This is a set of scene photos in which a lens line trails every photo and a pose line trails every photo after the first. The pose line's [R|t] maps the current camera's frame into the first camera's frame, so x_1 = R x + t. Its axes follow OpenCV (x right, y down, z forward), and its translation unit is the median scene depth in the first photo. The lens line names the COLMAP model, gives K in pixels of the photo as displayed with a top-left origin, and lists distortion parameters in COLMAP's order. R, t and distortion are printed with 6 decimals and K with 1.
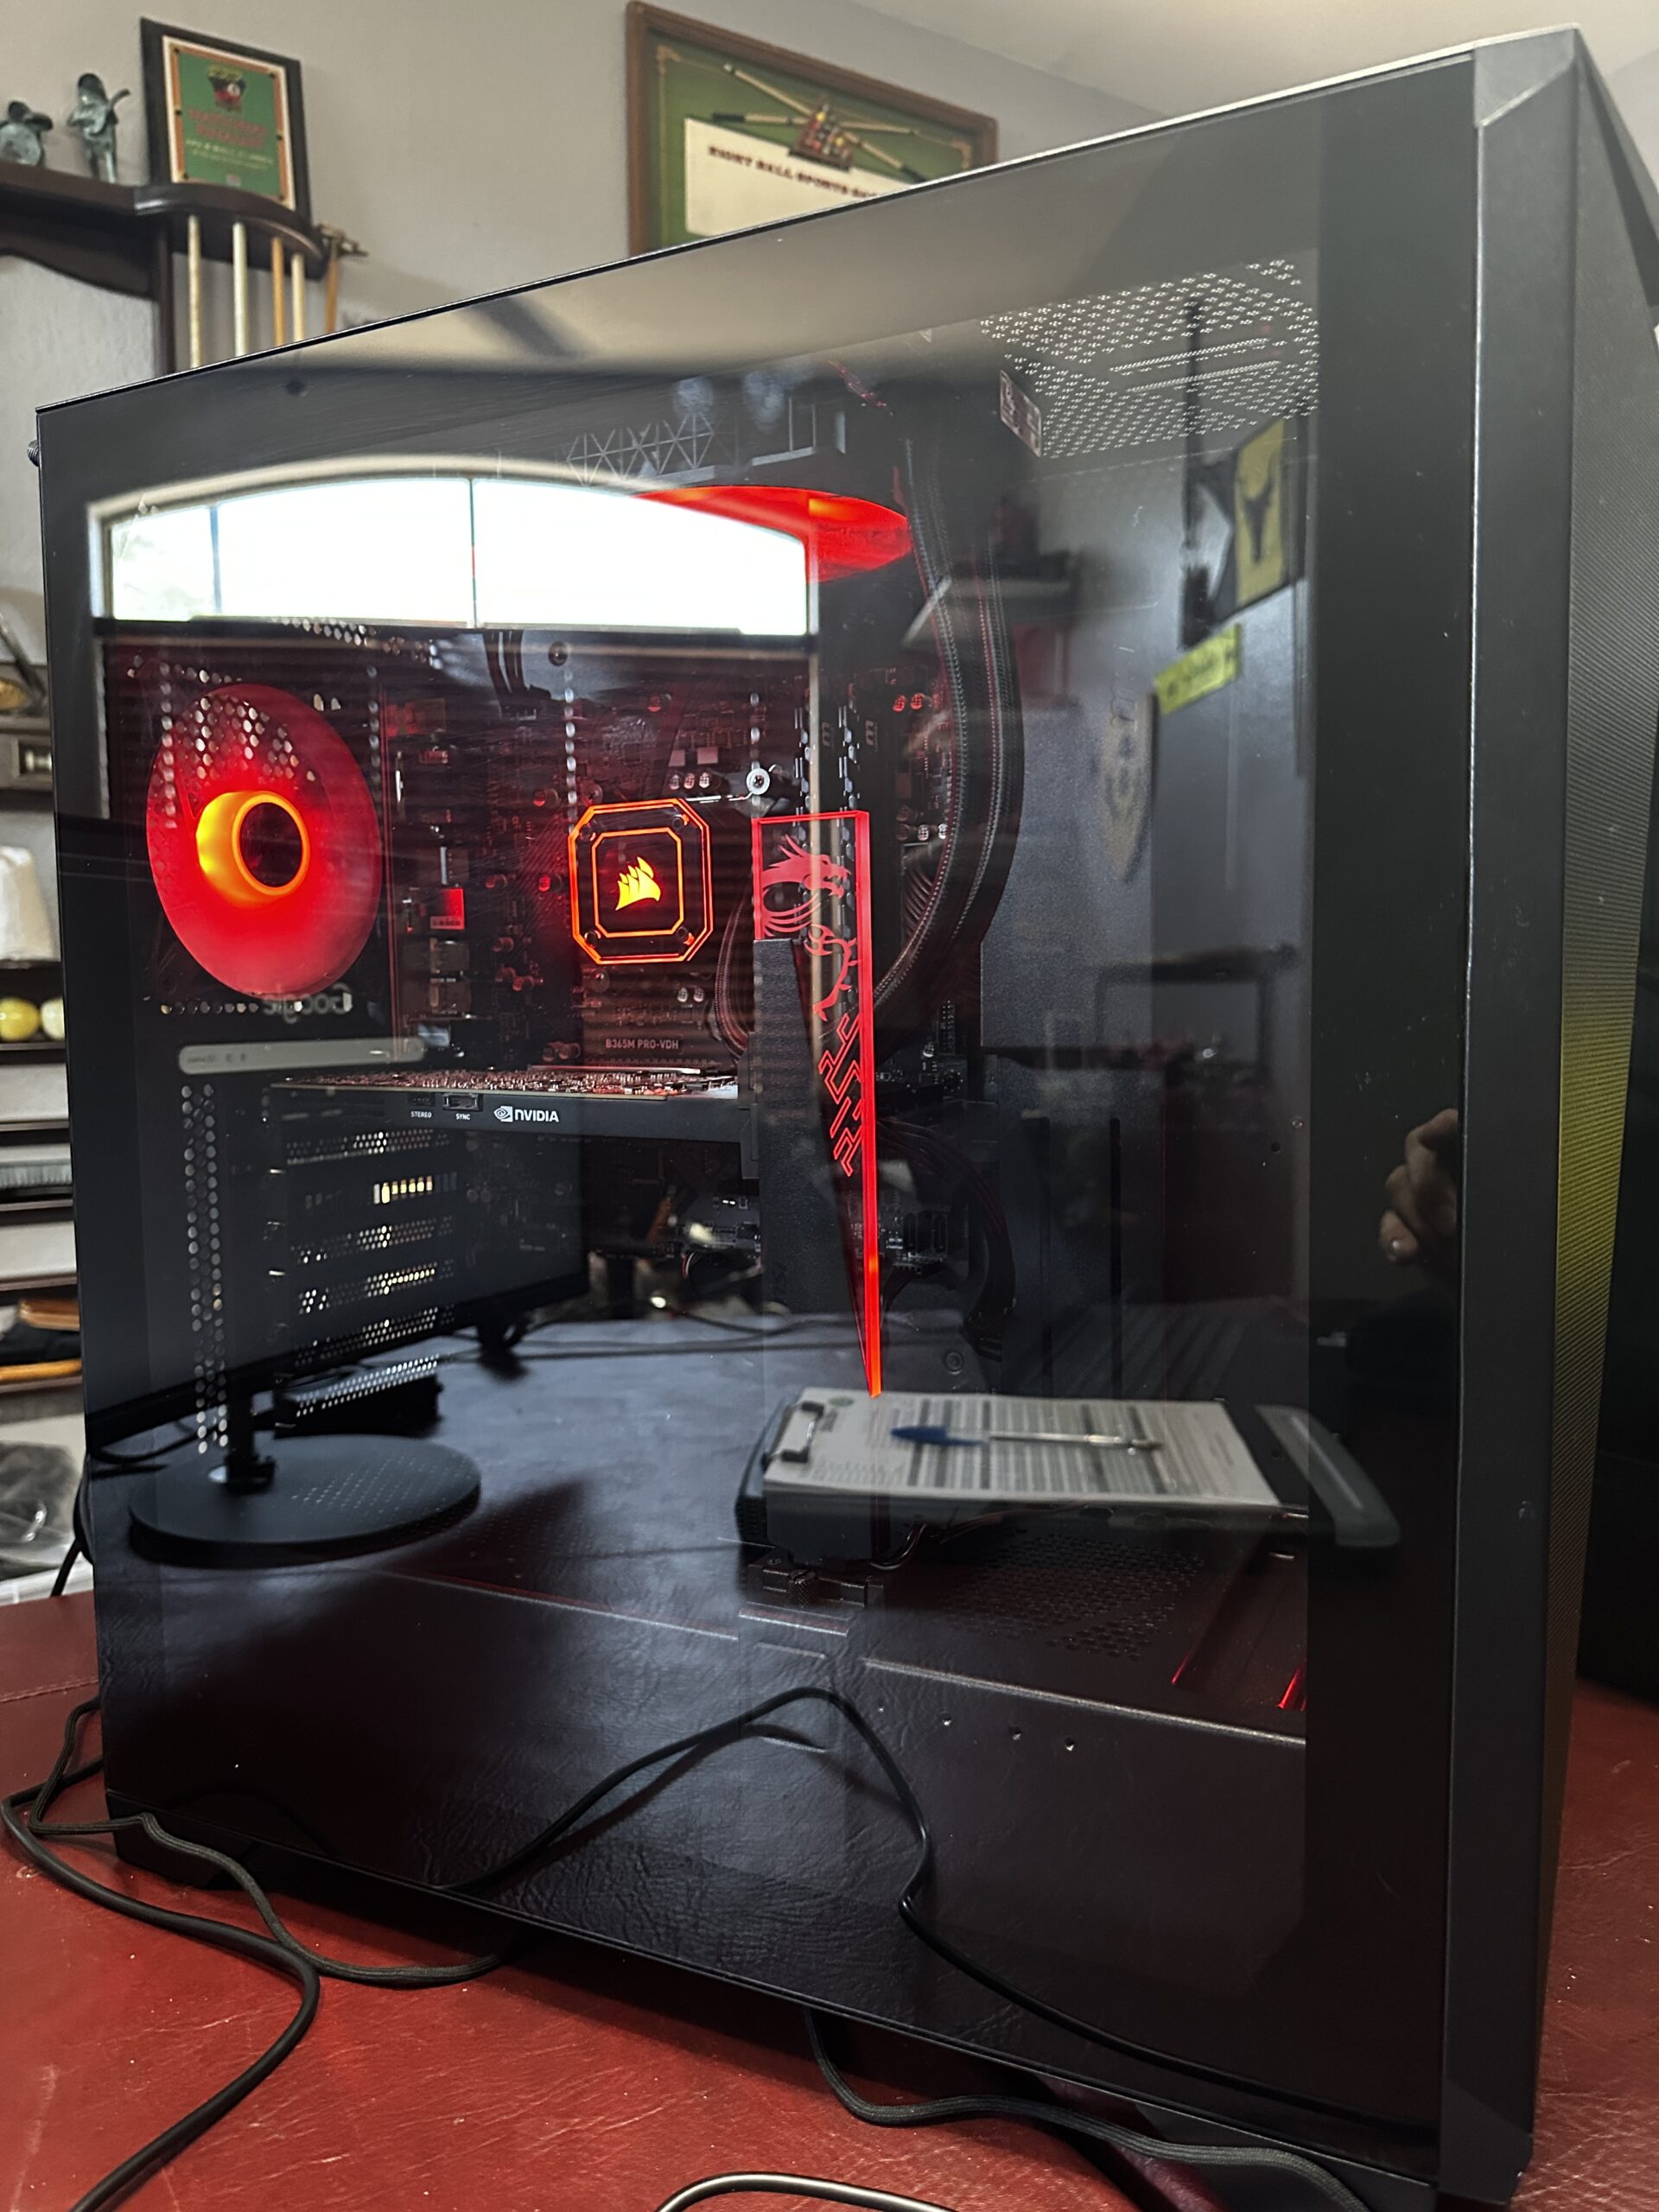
lens RADIAL K [[1517.8, 0, 829.5], [0, 1517.8, 1106.0], [0, 0, 1]] dist [0.003246, -0.009166]
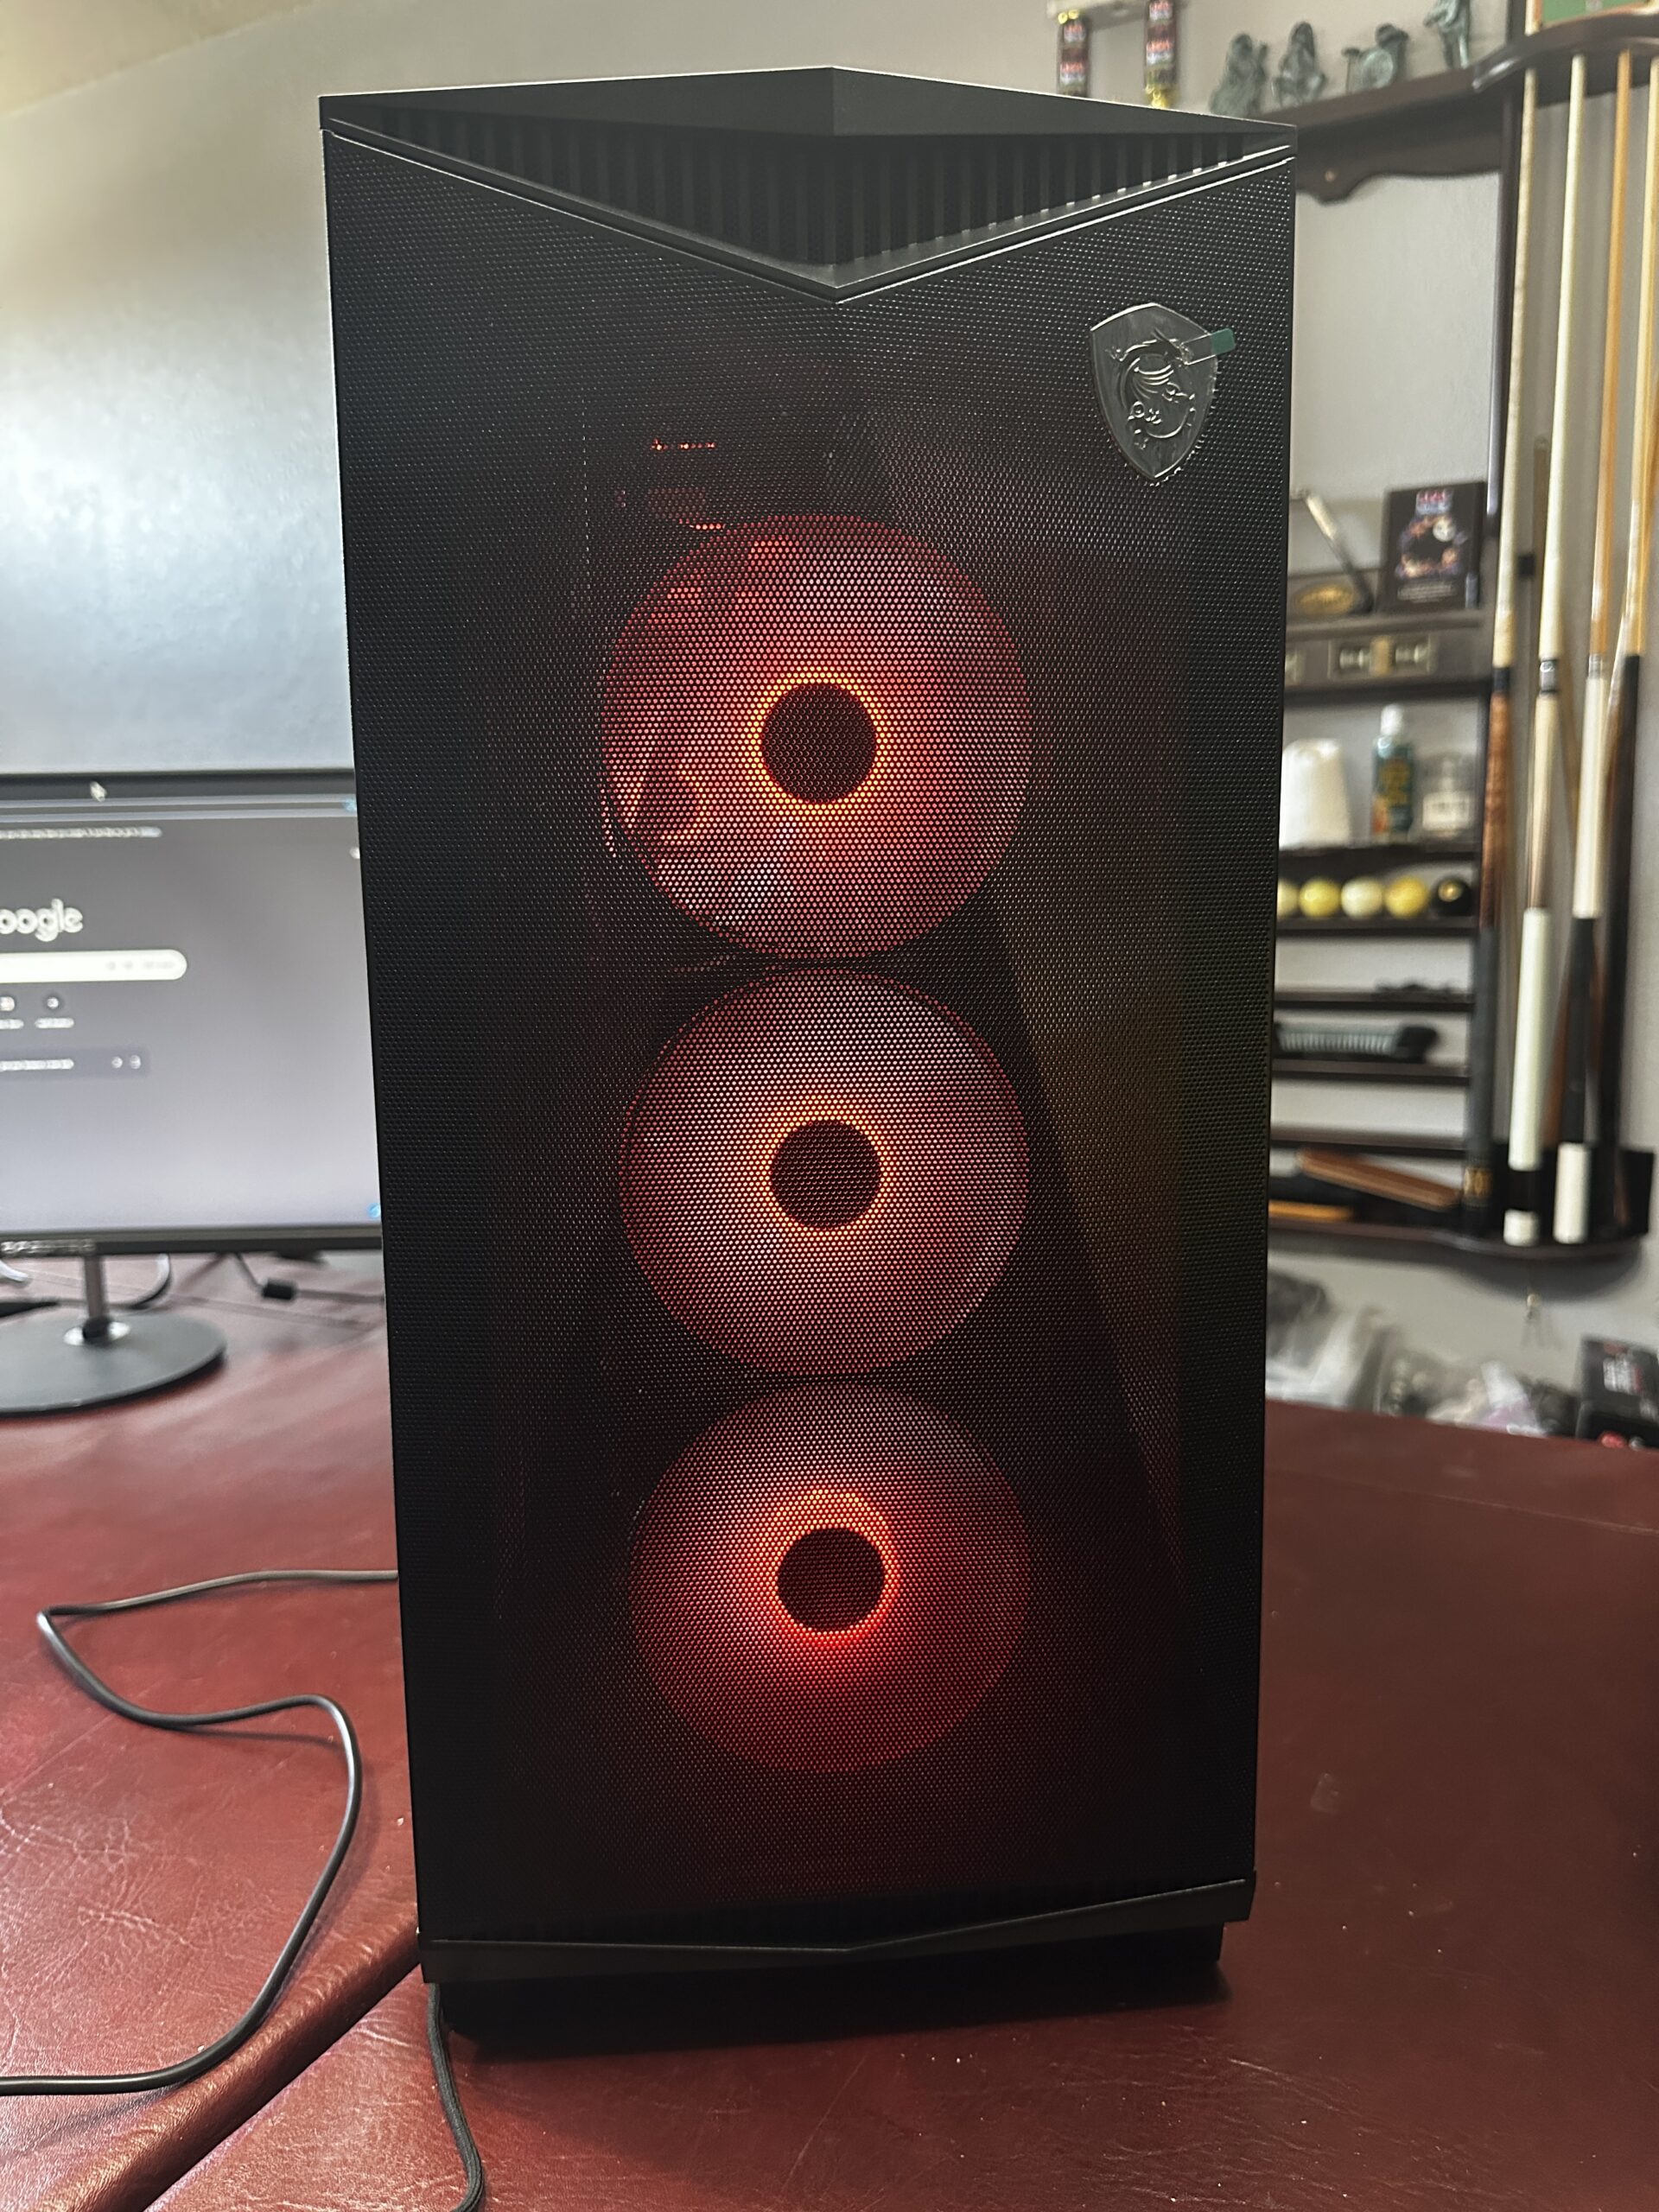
lens RADIAL K [[1547.3, 0, 832.3], [0, 1547.3, 1097.2], [0, 0, 1]] dist [-0.010717, -0.001243]
pose [[0.547105, 0.123418, -0.827916, 0.544332], [-0.056579, 0.992261, 0.110528, -0.043170], [0.835150, -0.013627, 0.549854, 0.189479]]
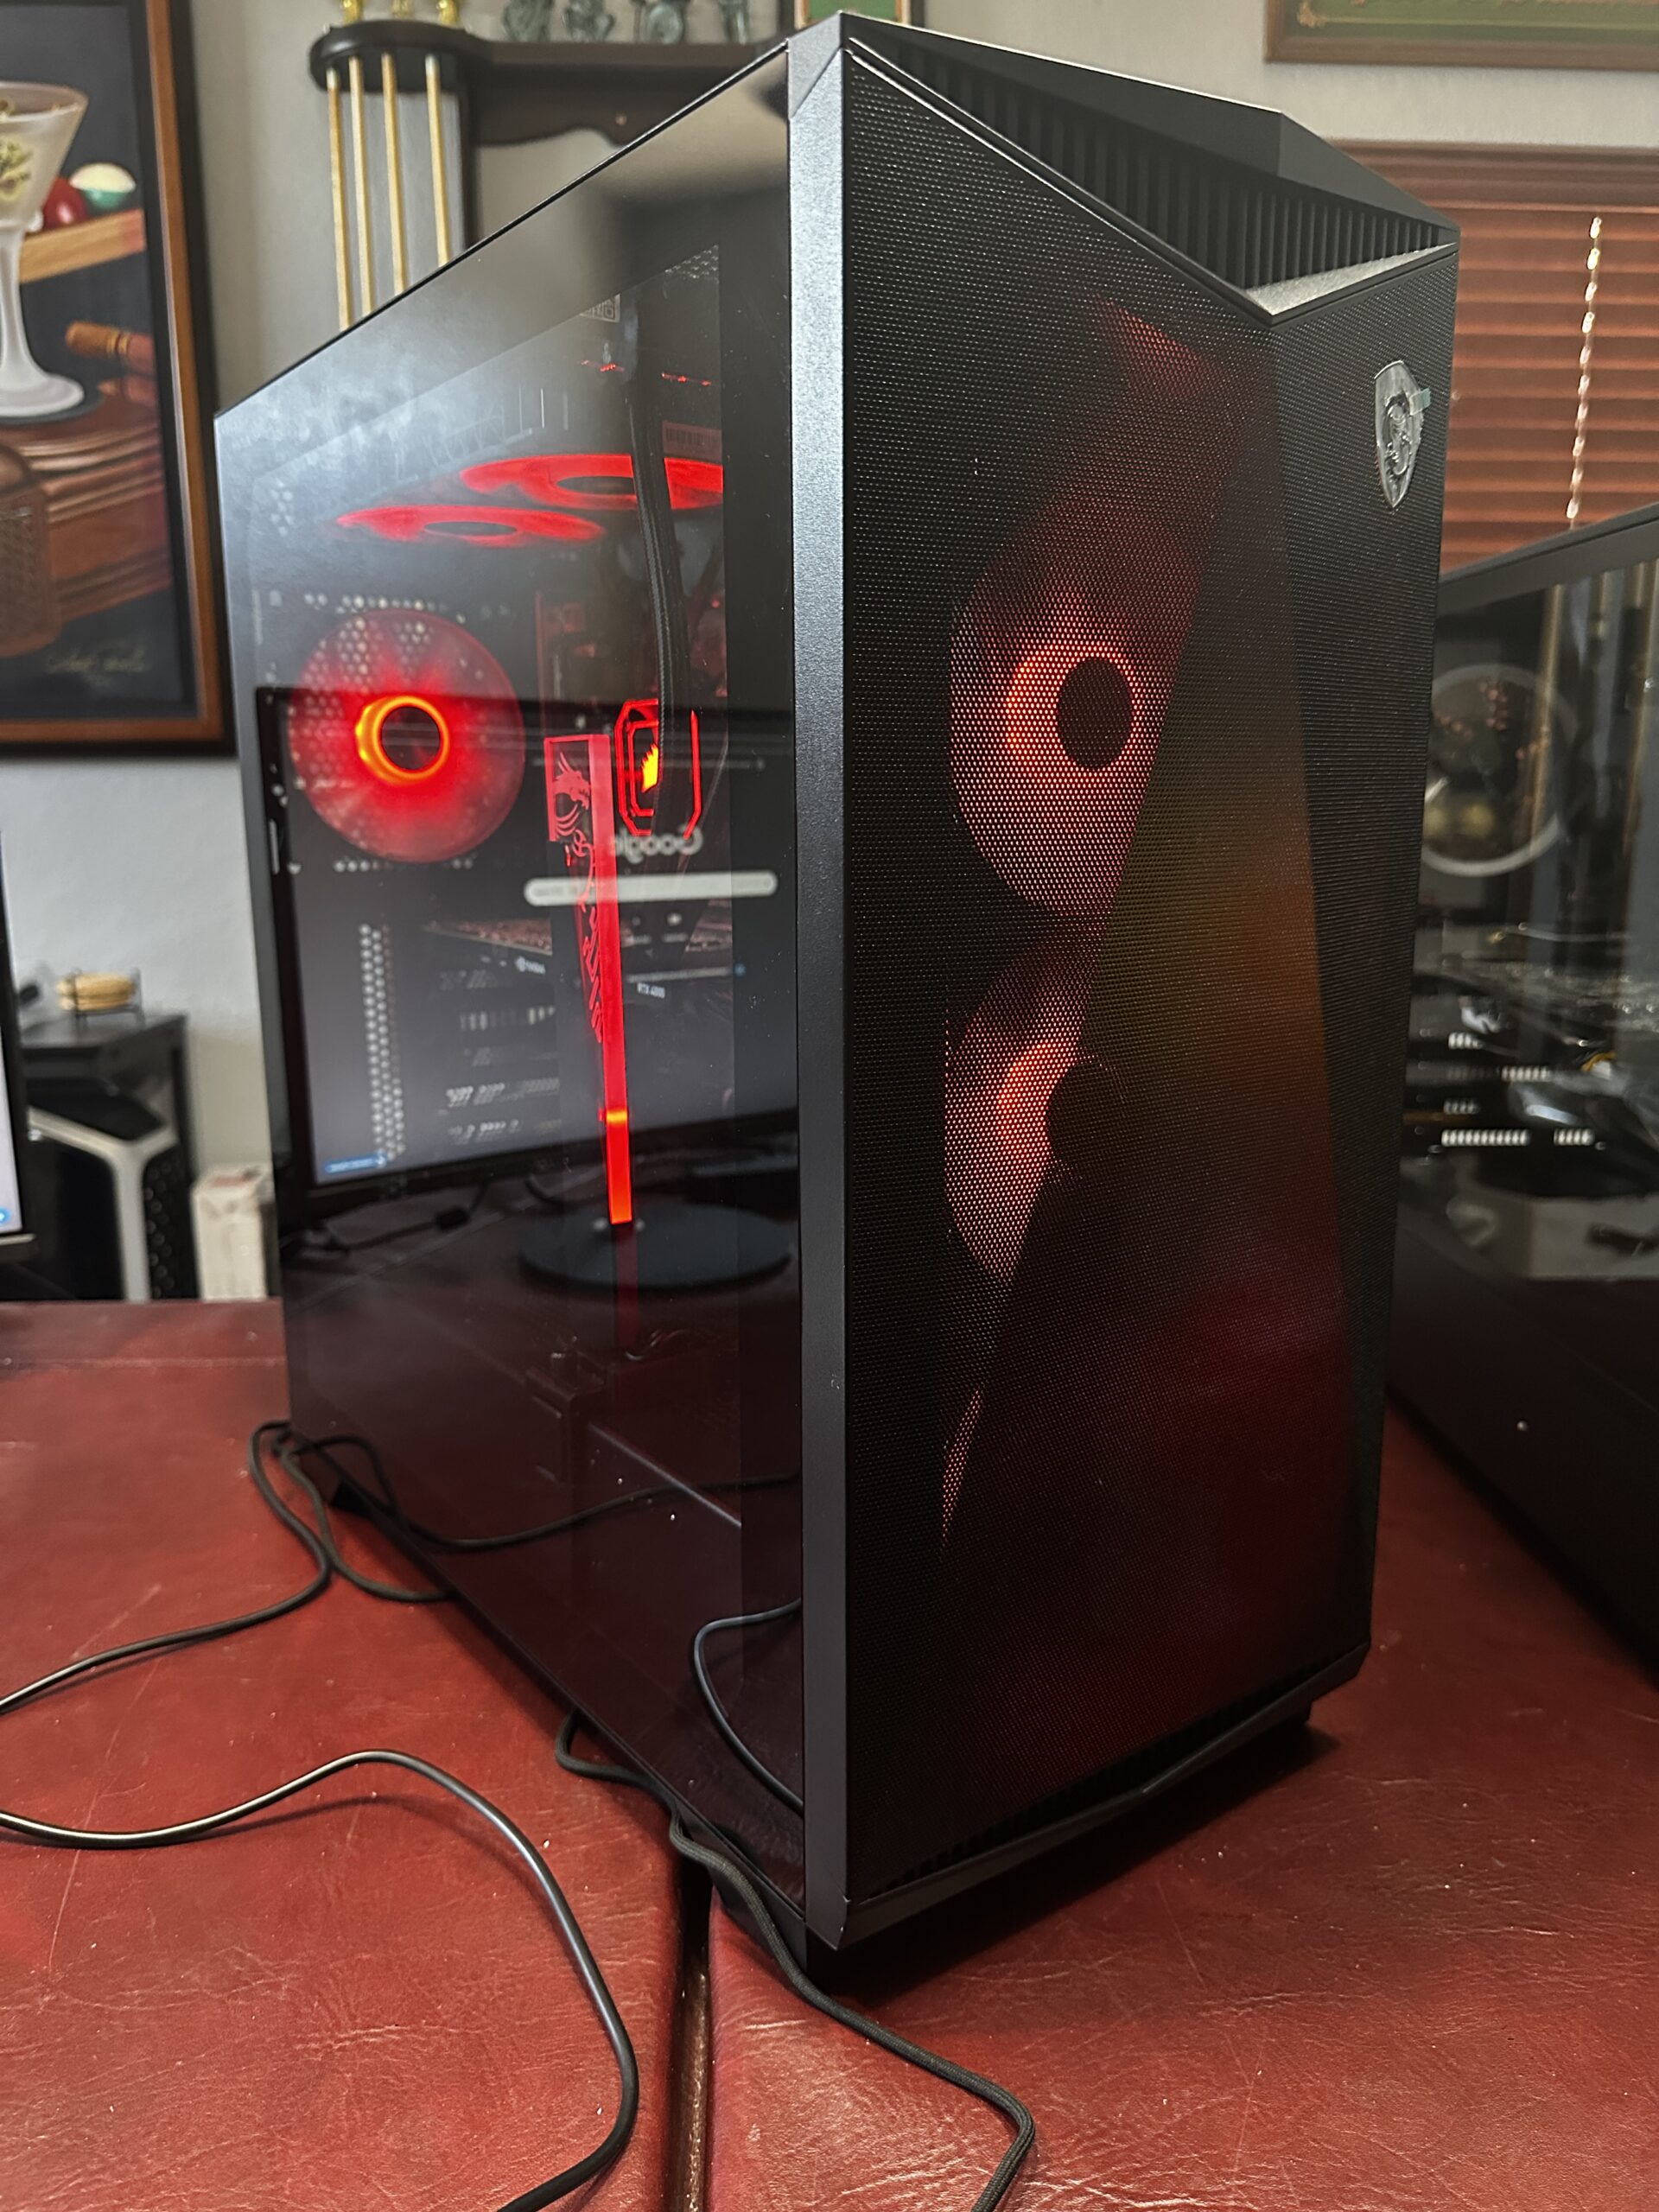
lens RADIAL K [[1536.7, 0, 837.9], [0, 1536.7, 1101.4], [0, 0, 1]] dist [-0.003066, 0.000165]
pose [[0.886577, 0.095737, -0.452565, 0.356269], [-0.038864, 0.990306, 0.133358, -0.036454], [0.460945, -0.100643, 0.881703, 0.001857]]
